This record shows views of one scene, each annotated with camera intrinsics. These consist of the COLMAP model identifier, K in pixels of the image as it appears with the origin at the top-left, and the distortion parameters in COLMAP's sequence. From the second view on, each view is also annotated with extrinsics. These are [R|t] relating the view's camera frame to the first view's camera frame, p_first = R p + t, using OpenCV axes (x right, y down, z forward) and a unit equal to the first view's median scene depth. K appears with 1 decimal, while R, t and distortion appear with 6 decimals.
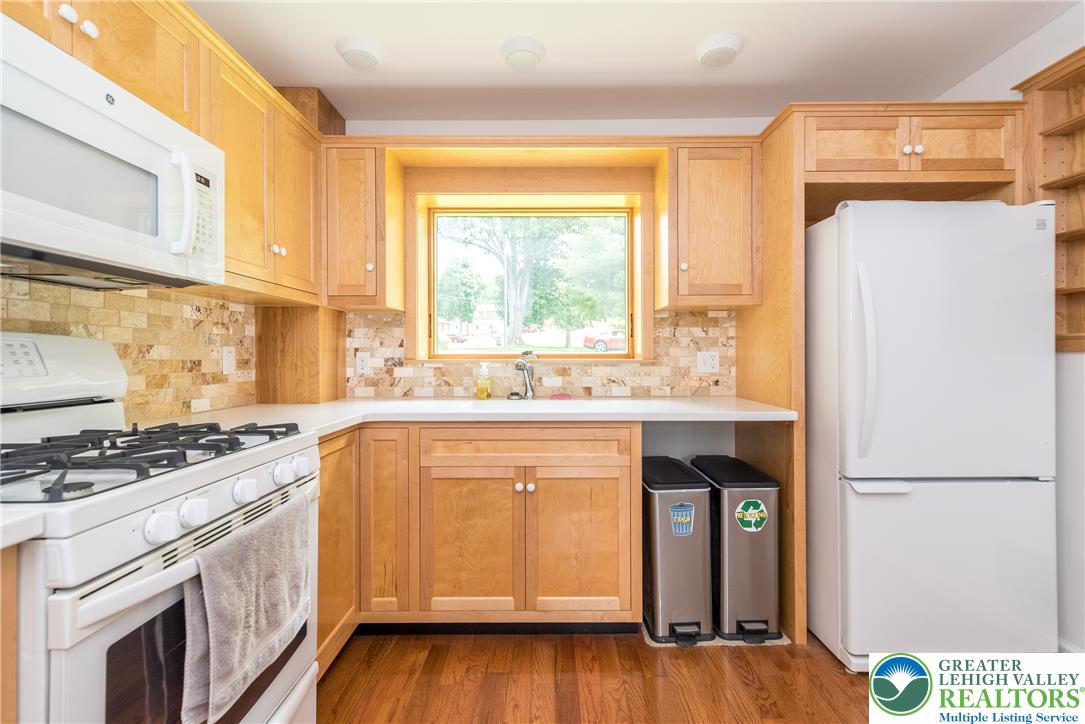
lens RADIAL K [[489.7, 0, 555.5], [0, 489.7, 340.8], [0, 0, 1]] dist [0.017325, -0.004571]
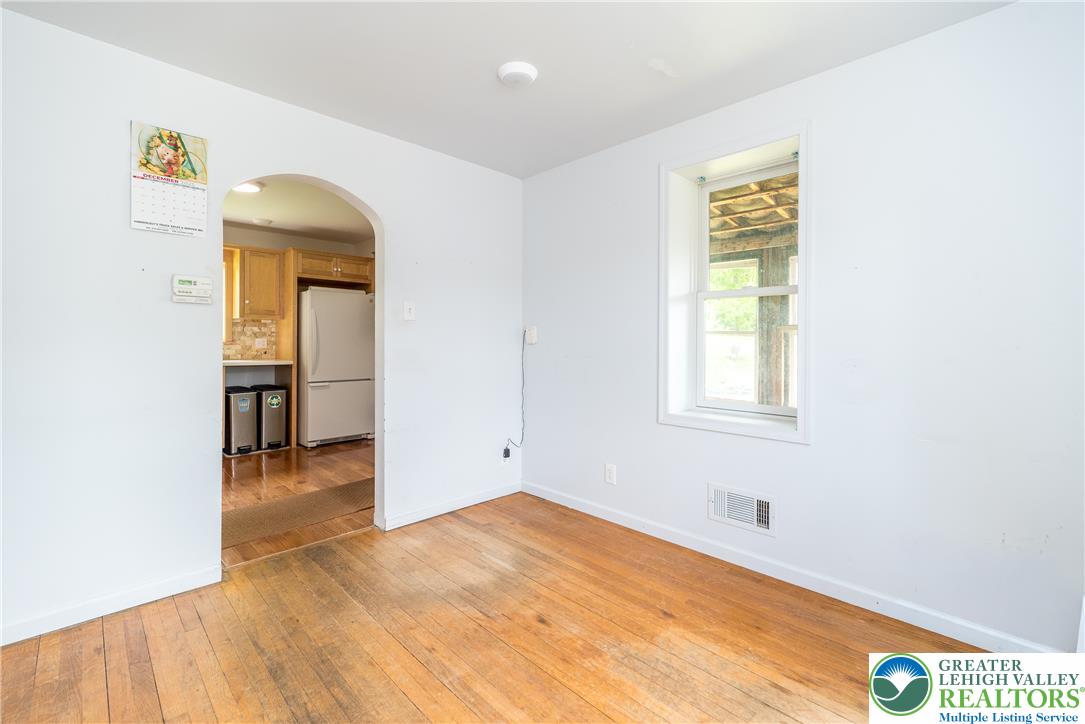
lens RADIAL K [[489.7, 0, 541.2], [0, 489.7, 354.9], [0, 0, 1]] dist [0.017325, -0.004571]
pose [[0.726757, -0.001728, 0.686893, -0.363257], [-0.033396, 0.998725, 0.037847, -0.036694], [-0.686082, -0.050445, 0.725773, -1.839278]]
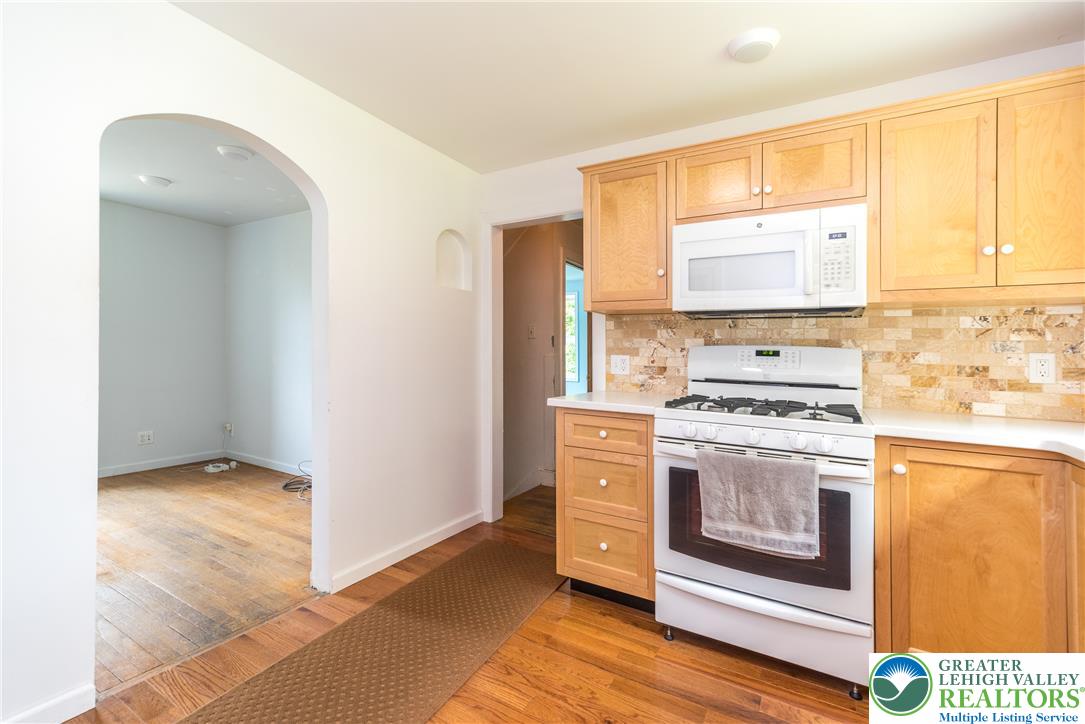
lens RADIAL K [[489.7, 0, 550.7], [0, 489.7, 350.5], [0, 0, 1]] dist [0.017325, -0.004571]
pose [[-0.519377, -0.013805, -0.854434, 0.648680], [0.004716, 0.999808, -0.019021, 0.019851], [0.854532, -0.013909, -0.519212, 0.717827]]
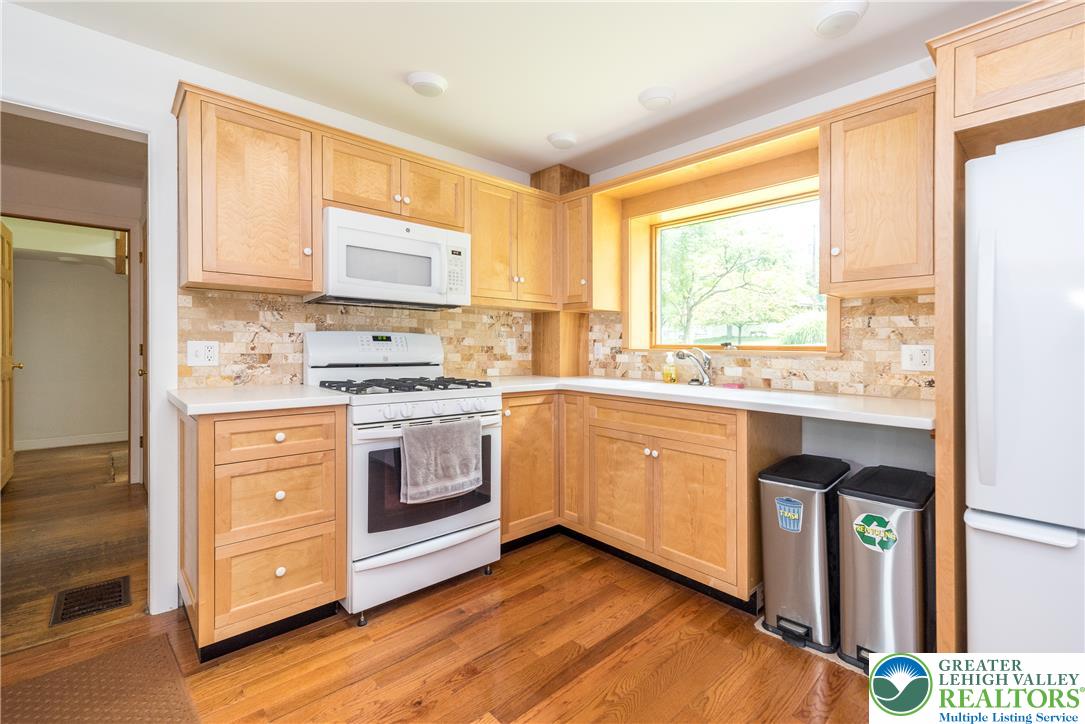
lens RADIAL K [[489.7, 0, 543.0], [0, 489.7, 329.5], [0, 0, 1]] dist [0.017325, -0.004571]
pose [[0.666892, -0.013457, -0.745033, 0.663415], [0.008651, 0.999909, -0.010317, -0.000816], [0.745104, 0.000435, 0.666948, -0.024585]]
